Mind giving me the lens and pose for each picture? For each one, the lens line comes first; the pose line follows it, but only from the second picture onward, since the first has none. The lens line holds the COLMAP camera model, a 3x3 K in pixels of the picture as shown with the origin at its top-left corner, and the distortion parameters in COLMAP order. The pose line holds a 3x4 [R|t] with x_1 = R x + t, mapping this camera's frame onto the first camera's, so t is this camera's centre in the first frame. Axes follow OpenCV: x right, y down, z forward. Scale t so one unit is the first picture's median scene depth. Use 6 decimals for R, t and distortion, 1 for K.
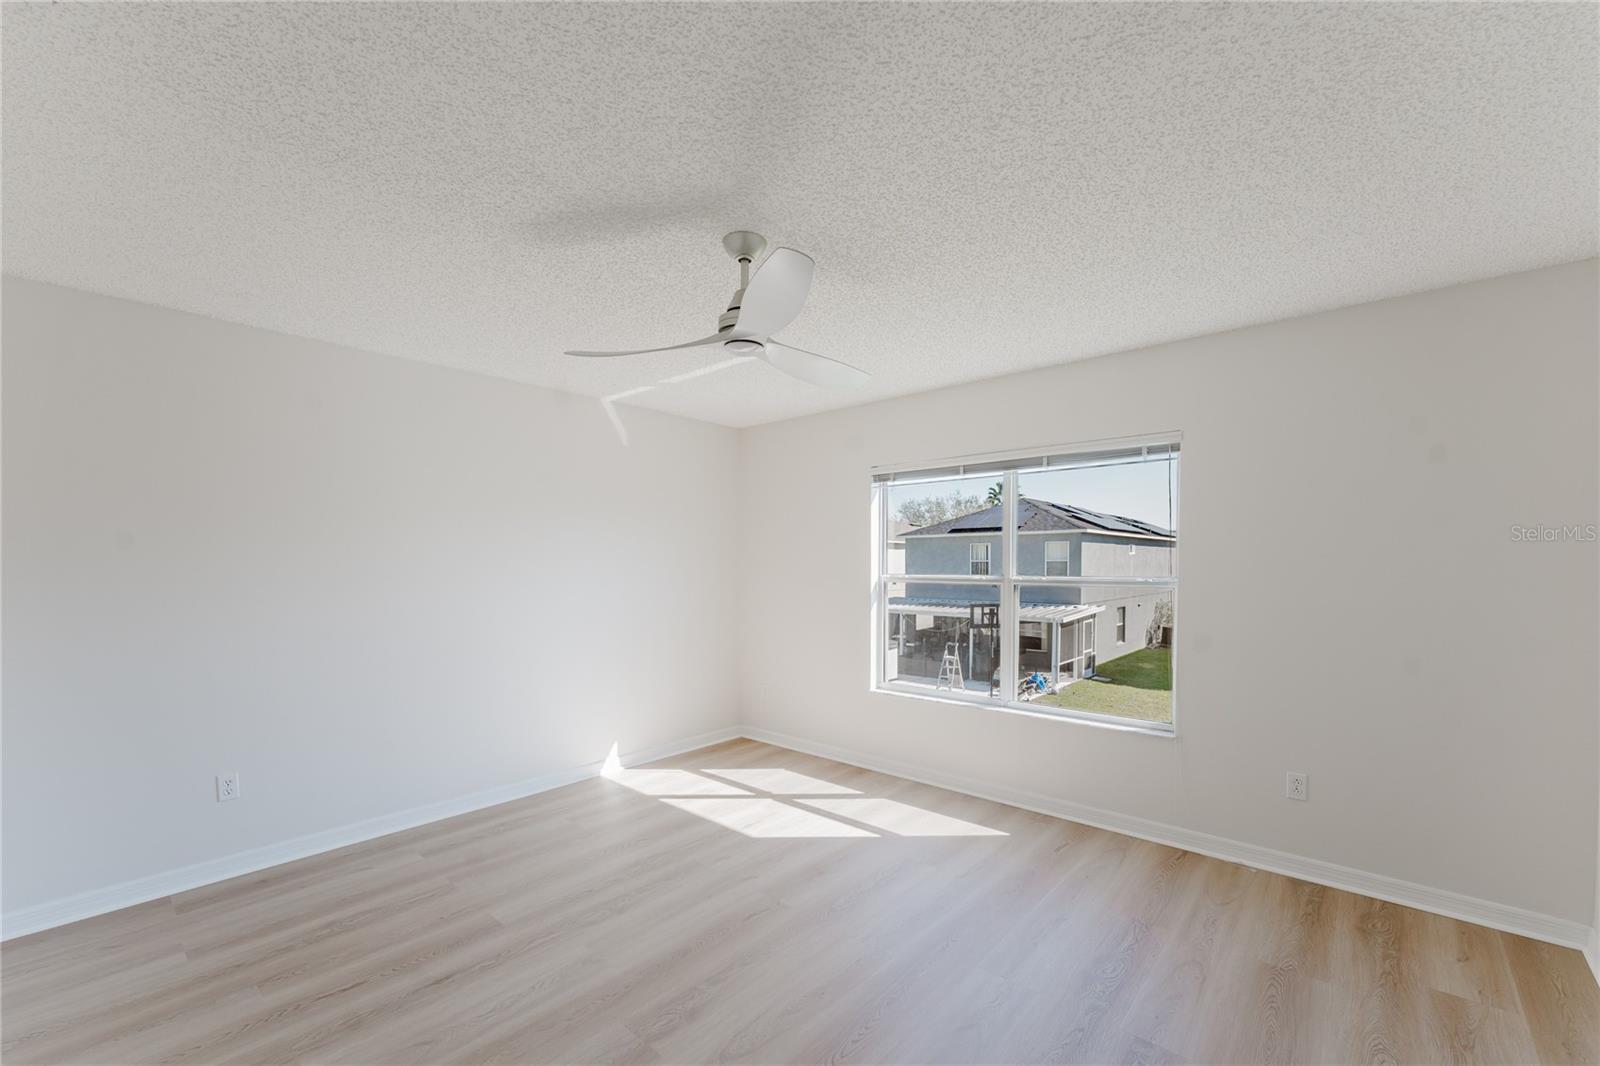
lens RADIAL K [[647.2, 0, 795.2], [0, 647.2, 579.4], [0, 0, 1]] dist [-0.000883, 0.000651]
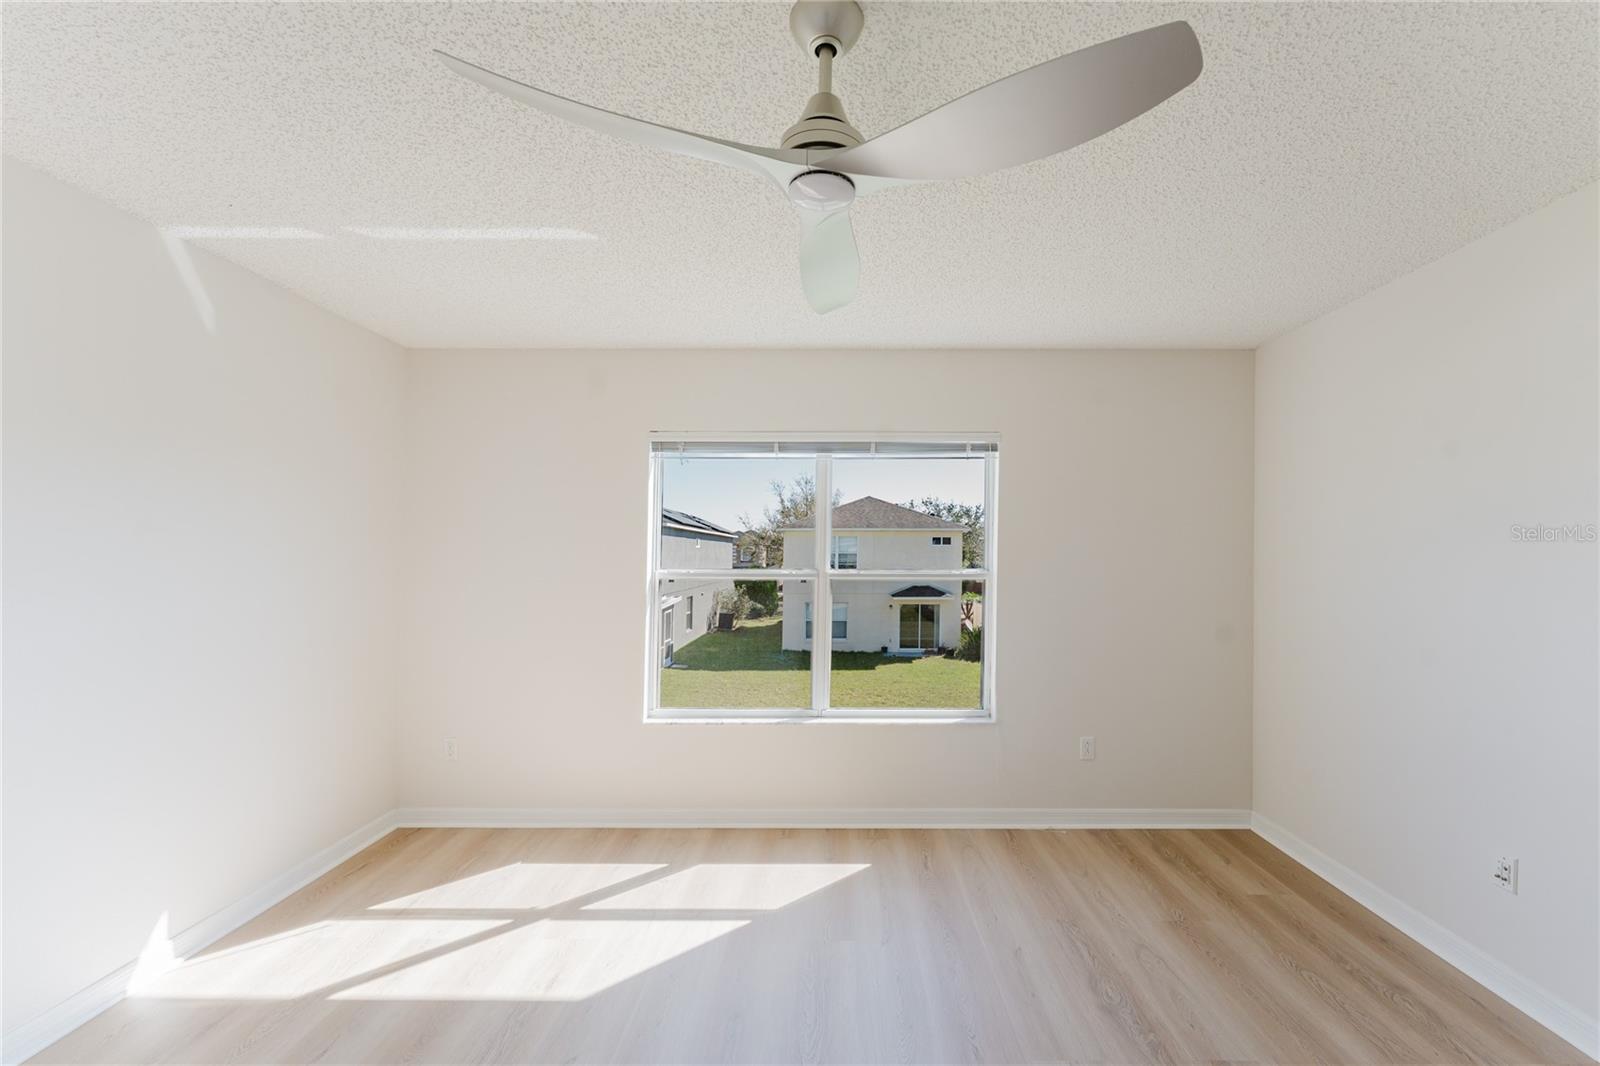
lens RADIAL K [[647.2, 0, 808.5], [0, 647.2, 541.3], [0, 0, 1]] dist [-0.000883, 0.000651]
pose [[0.749006, 0.016713, 0.662352, -0.275040], [0.013961, 0.999062, -0.040997, -0.007968], [-0.662416, 0.039954, 0.748070, 0.327752]]
